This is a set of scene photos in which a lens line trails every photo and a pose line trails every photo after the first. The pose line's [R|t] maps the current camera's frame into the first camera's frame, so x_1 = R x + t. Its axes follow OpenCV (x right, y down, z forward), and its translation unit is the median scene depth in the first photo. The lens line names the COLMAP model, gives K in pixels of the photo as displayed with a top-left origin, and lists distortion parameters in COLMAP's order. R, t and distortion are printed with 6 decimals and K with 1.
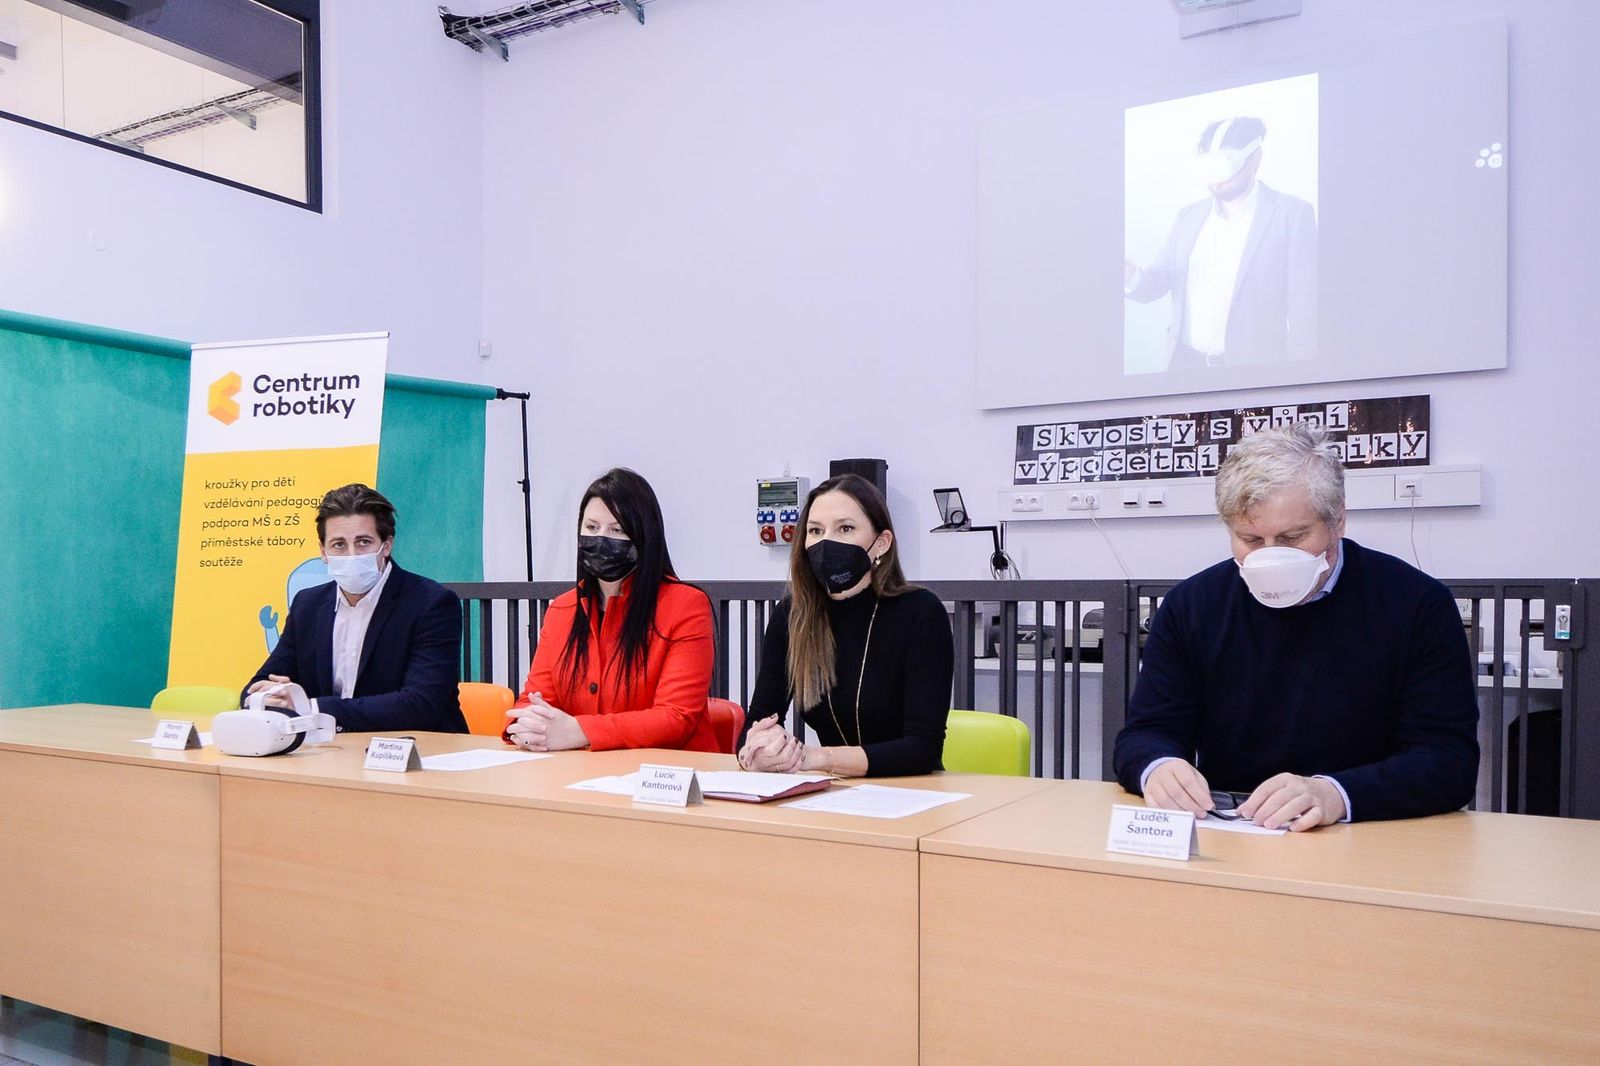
lens RADIAL K [[1207.8, 0, 795.3], [0, 1207.8, 622.5], [0, 0, 1]] dist [-0.015014, -0.006288]
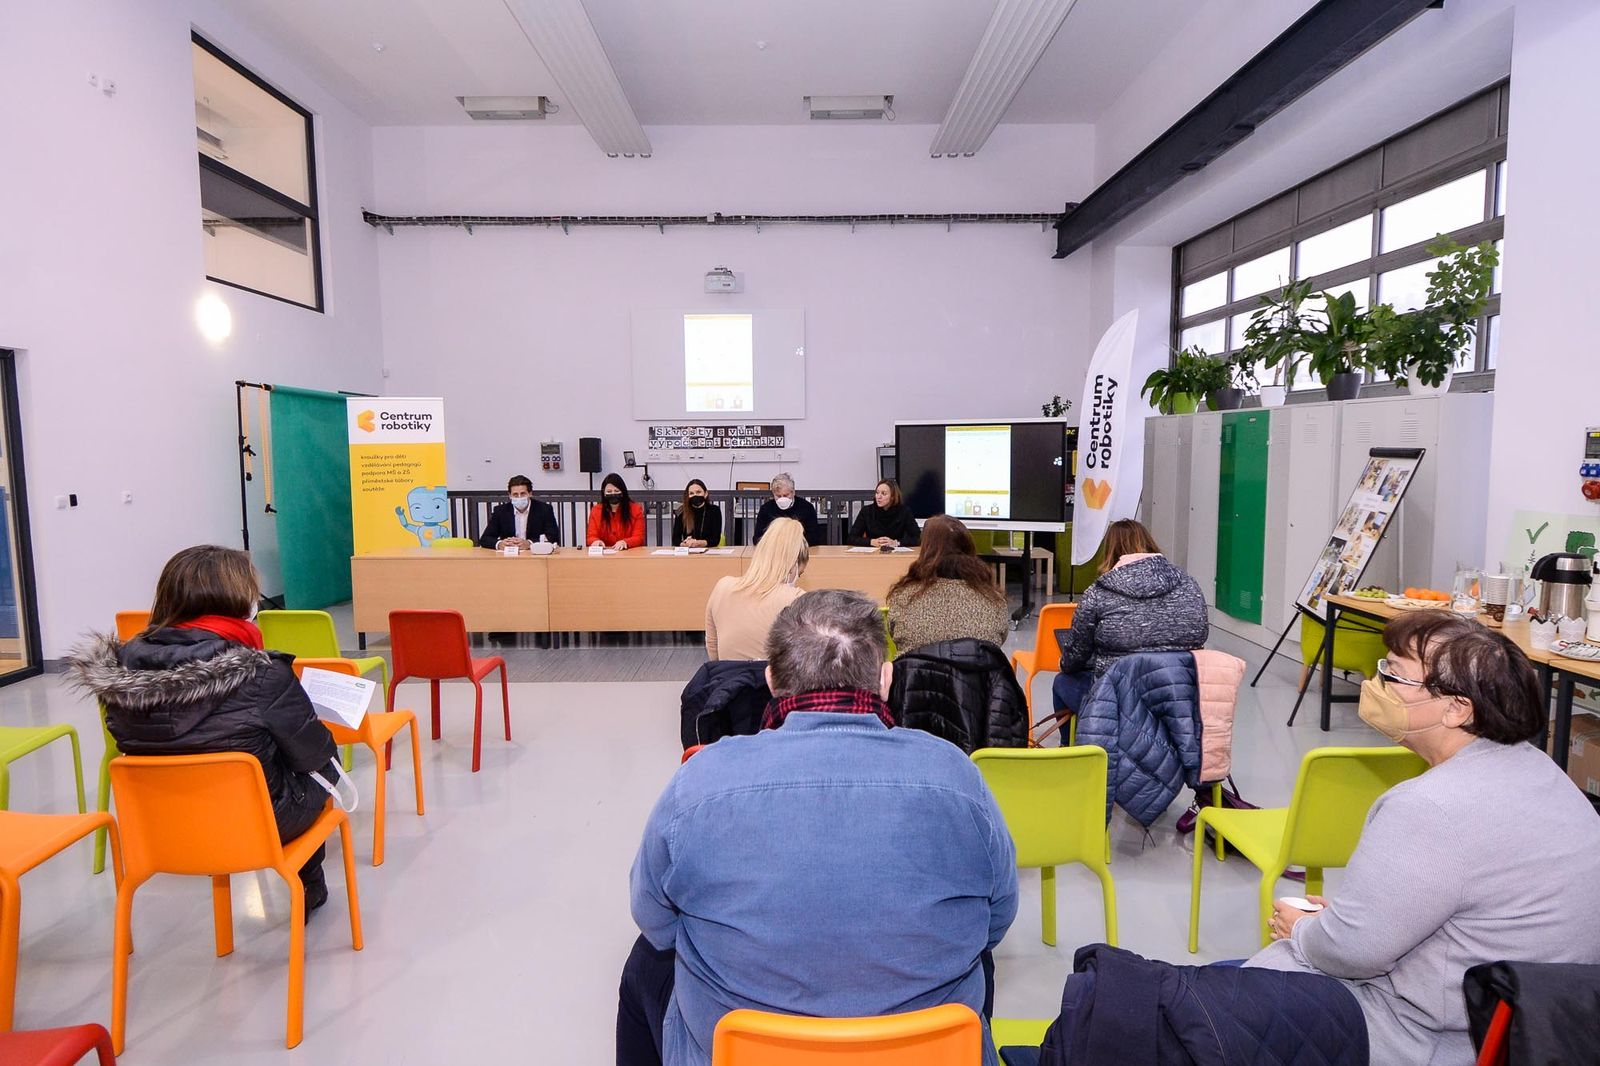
lens RADIAL K [[880.6, 0, 797.5], [0, 880.6, 531.0], [0, 0, 1]] dist [-0.000005, -0.000008]
pose [[0.833765, -0.054097, 0.549462, -0.737873], [0.012735, 0.996808, 0.078815, -0.094348], [-0.551972, -0.058716, 0.831793, -0.974535]]
